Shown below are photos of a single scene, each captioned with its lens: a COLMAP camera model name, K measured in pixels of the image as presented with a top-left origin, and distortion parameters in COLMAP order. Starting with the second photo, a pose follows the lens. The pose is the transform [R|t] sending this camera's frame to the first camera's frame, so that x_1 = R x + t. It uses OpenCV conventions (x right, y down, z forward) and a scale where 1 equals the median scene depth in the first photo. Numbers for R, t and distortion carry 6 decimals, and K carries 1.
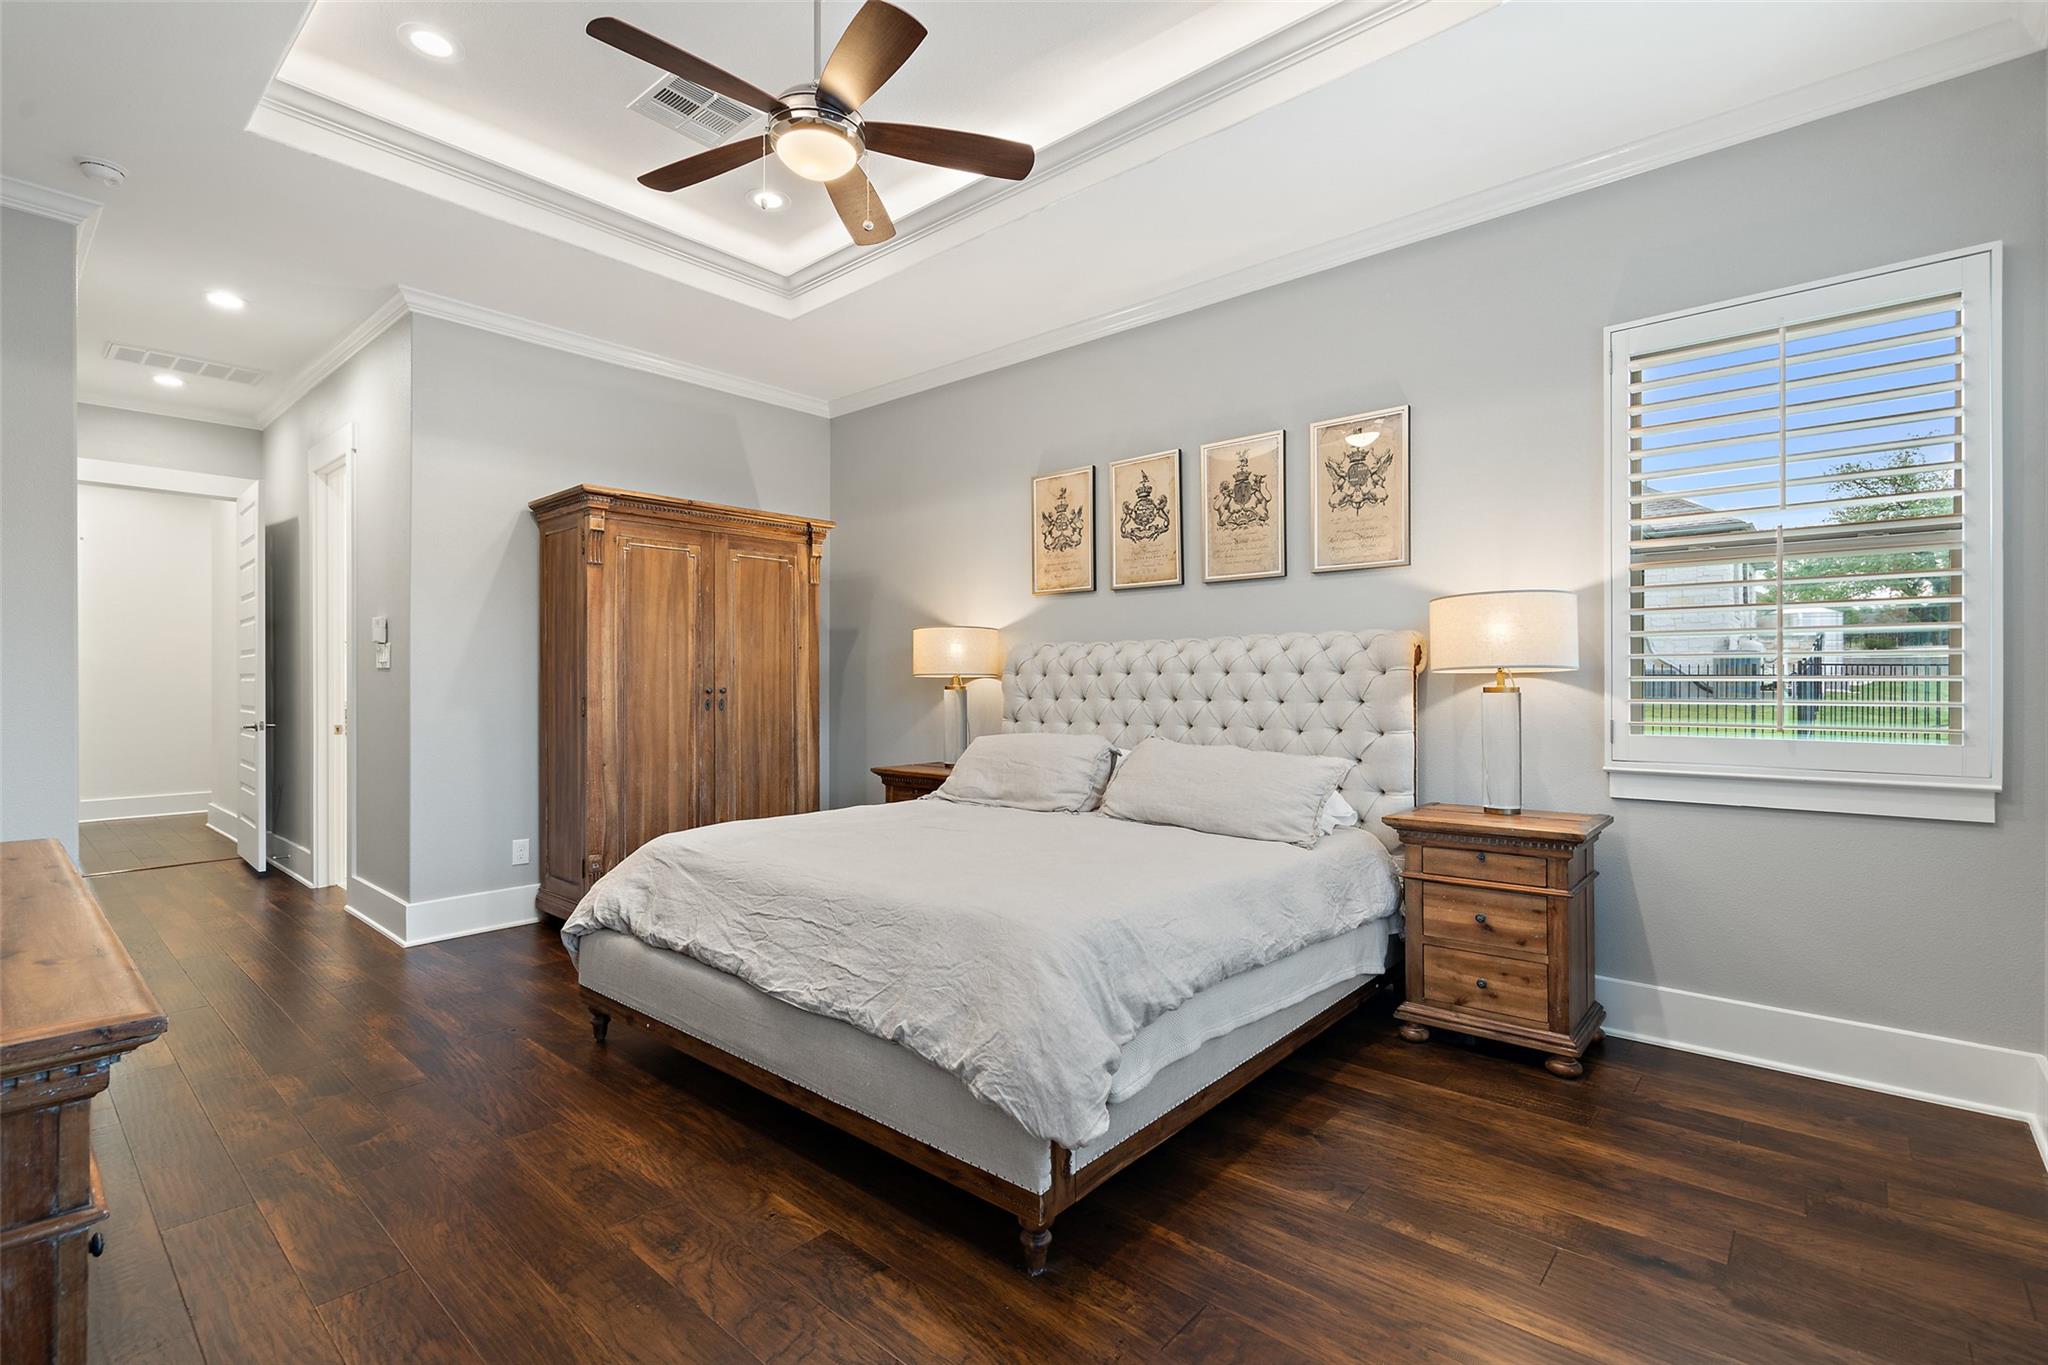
lens RADIAL K [[923.6, 0, 1017.6], [0, 923.6, 676.0], [0, 0, 1]] dist [-0.002876, -0.000113]
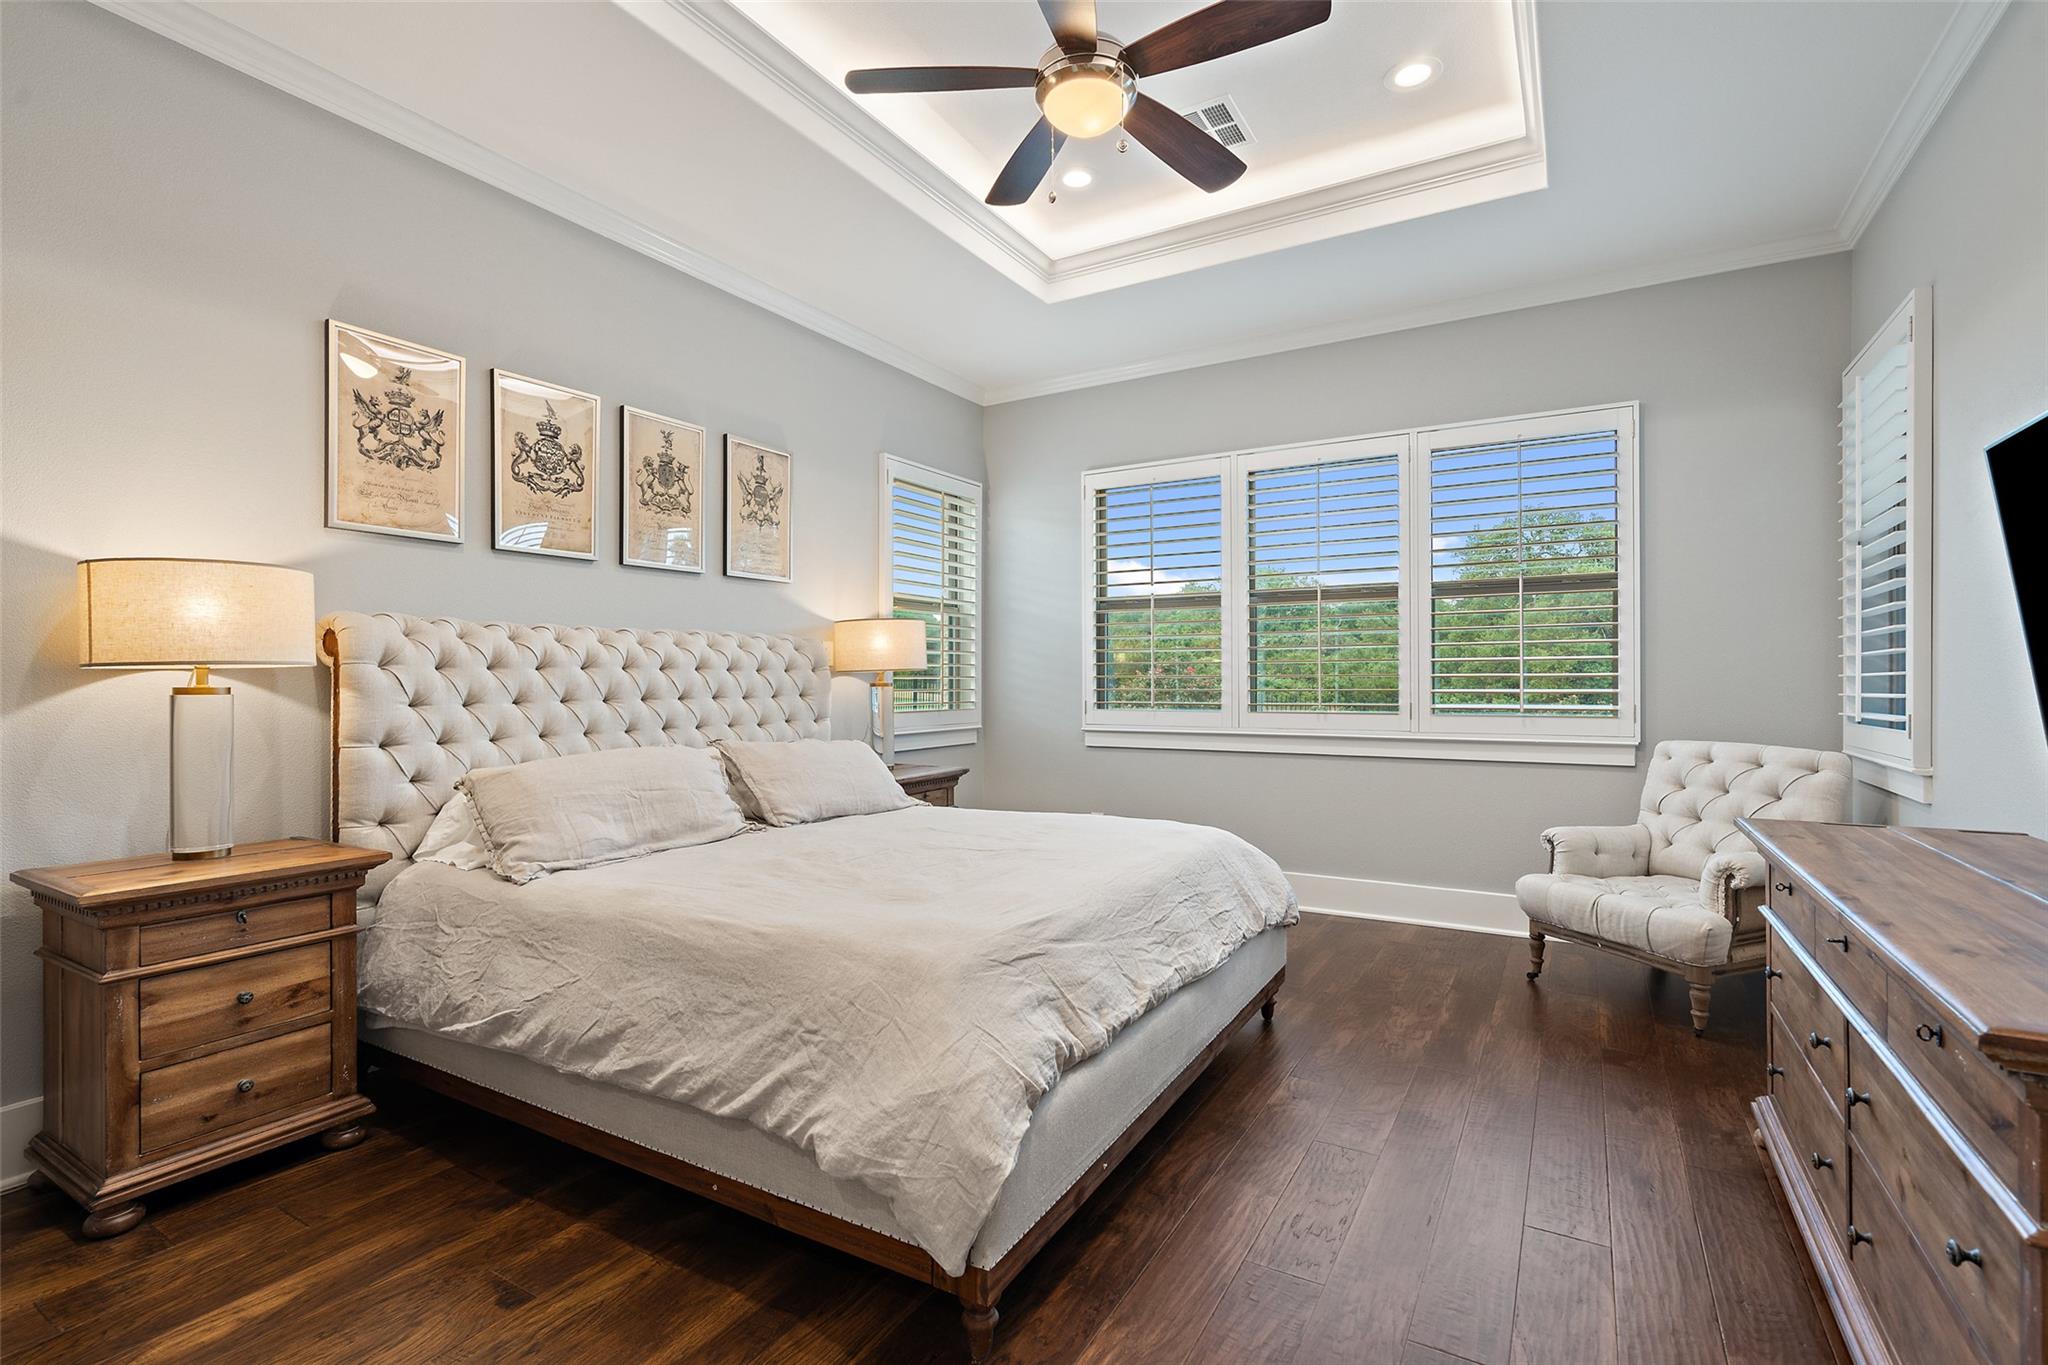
lens RADIAL K [[923.6, 0, 1020.1], [0, 923.6, 682.5], [0, 0, 1]] dist [-0.002876, -0.000113]
pose [[-0.171019, -0.002033, 0.985266, -0.691143], [-0.003635, 0.999992, 0.001433, 0.006627], [-0.985261, -0.003336, -0.171025, 0.758235]]
